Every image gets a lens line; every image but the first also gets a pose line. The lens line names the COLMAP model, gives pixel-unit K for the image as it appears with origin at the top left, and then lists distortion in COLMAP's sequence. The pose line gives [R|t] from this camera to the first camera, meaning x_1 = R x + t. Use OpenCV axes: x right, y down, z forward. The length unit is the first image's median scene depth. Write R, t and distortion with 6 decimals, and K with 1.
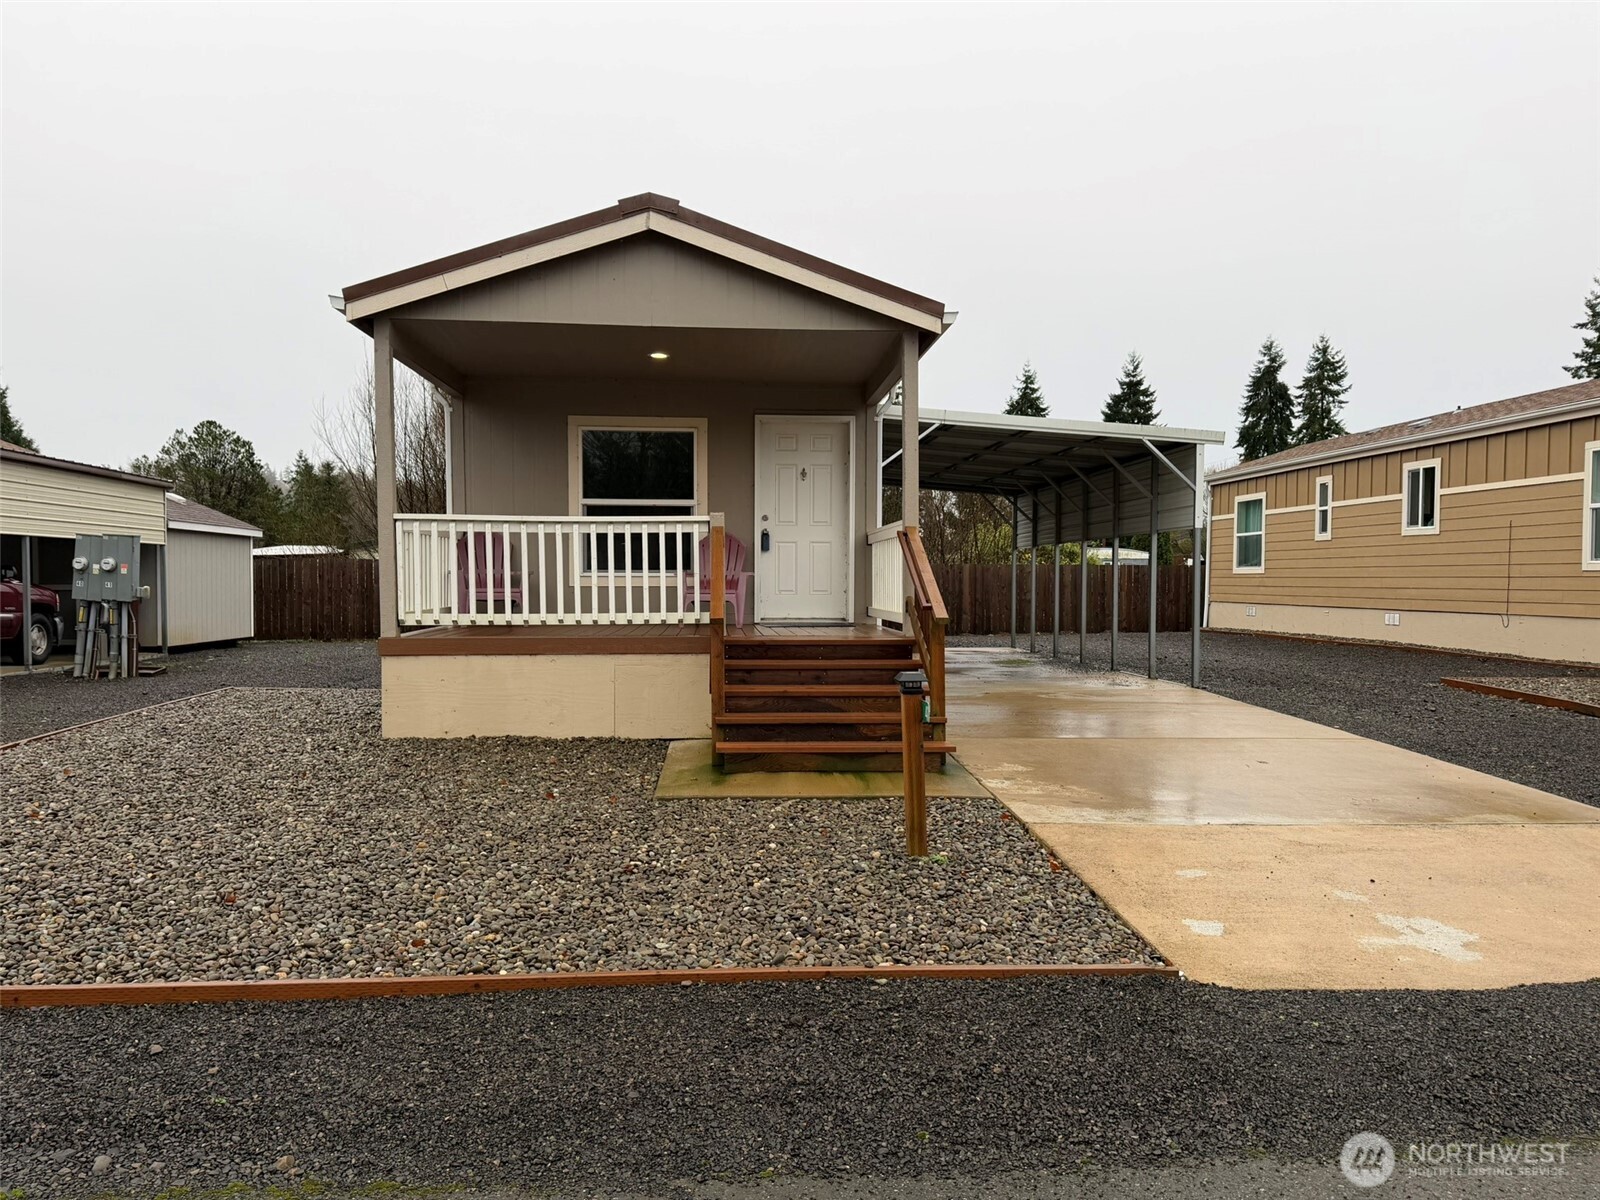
lens RADIAL K [[1121.9, 0, 800.0], [0, 1121.9, 600.0], [0, 0, 1]] dist [0.053598, -0.001227]
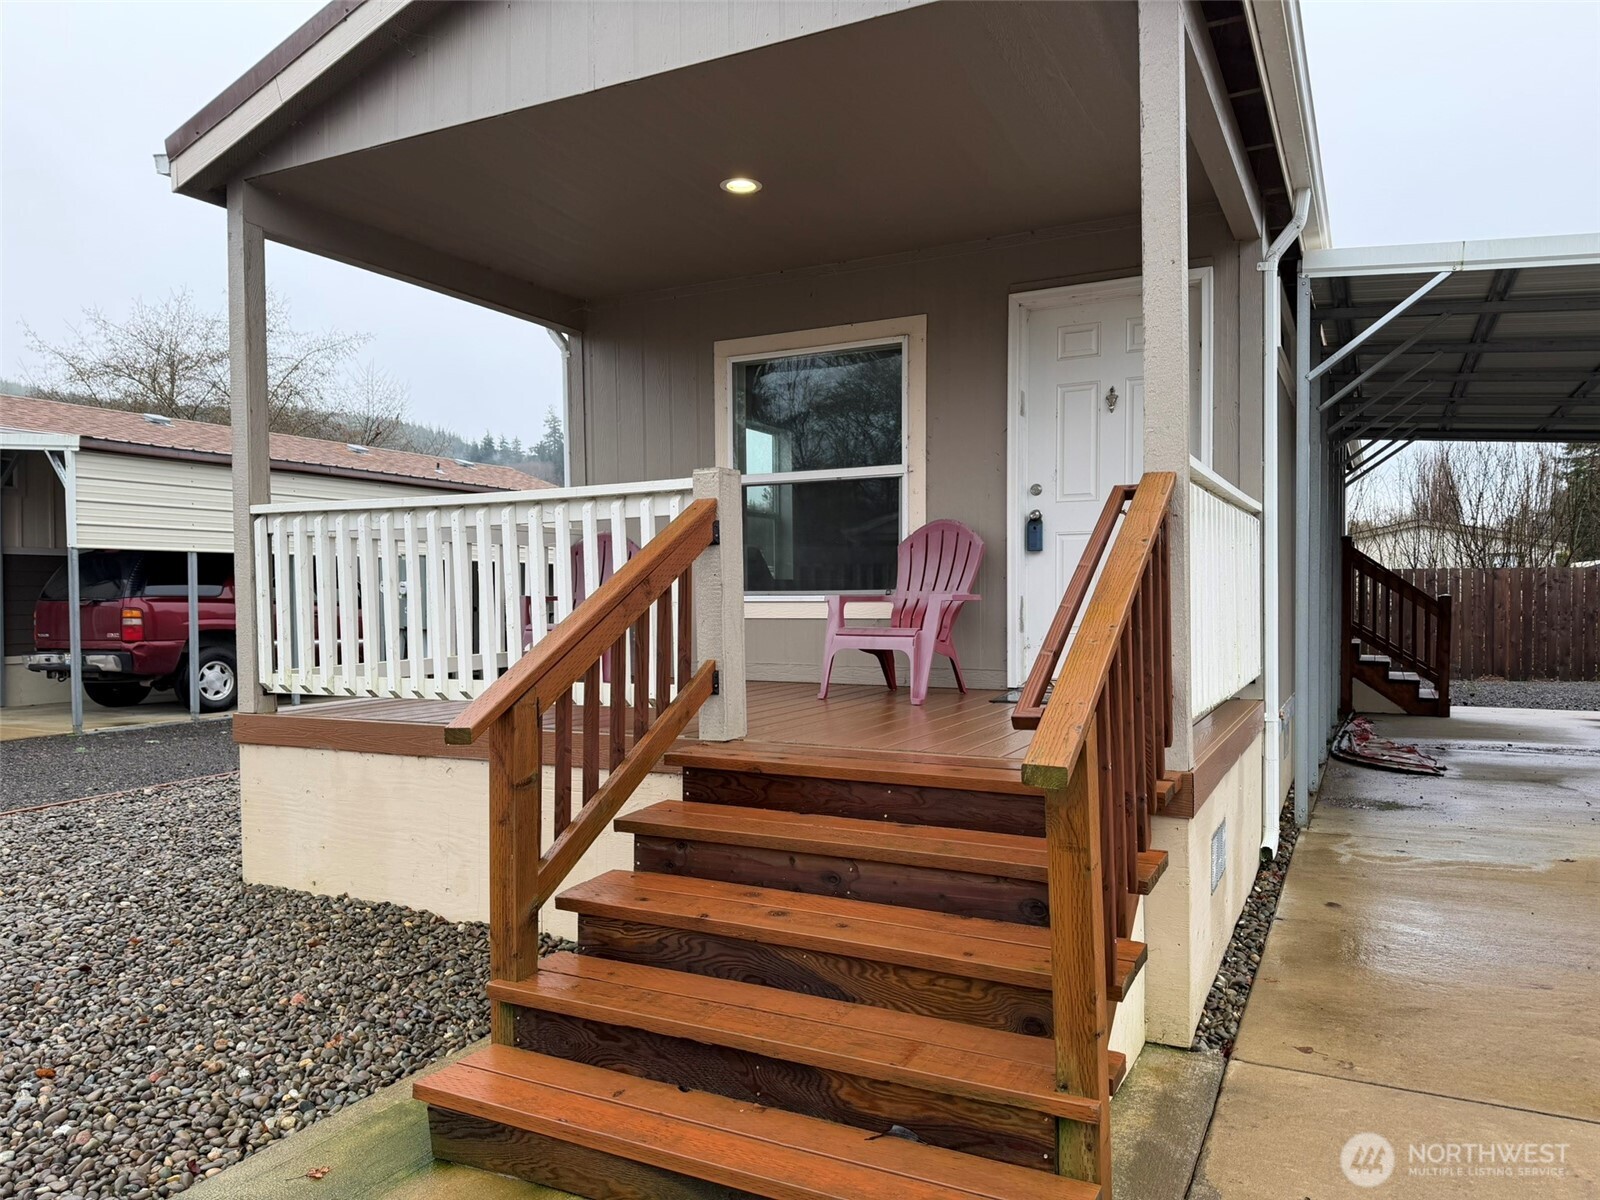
lens RADIAL K [[1121.9, 0, 800.0], [0, 1121.9, 600.0], [0, 0, 1]] dist [0.053598, -0.001227]
pose [[0.856642, 0.003302, -0.515901, 0.148100], [-0.005882, 0.999977, -0.003366, -0.018880], [0.515878, 0.005918, 0.856642, 0.493254]]
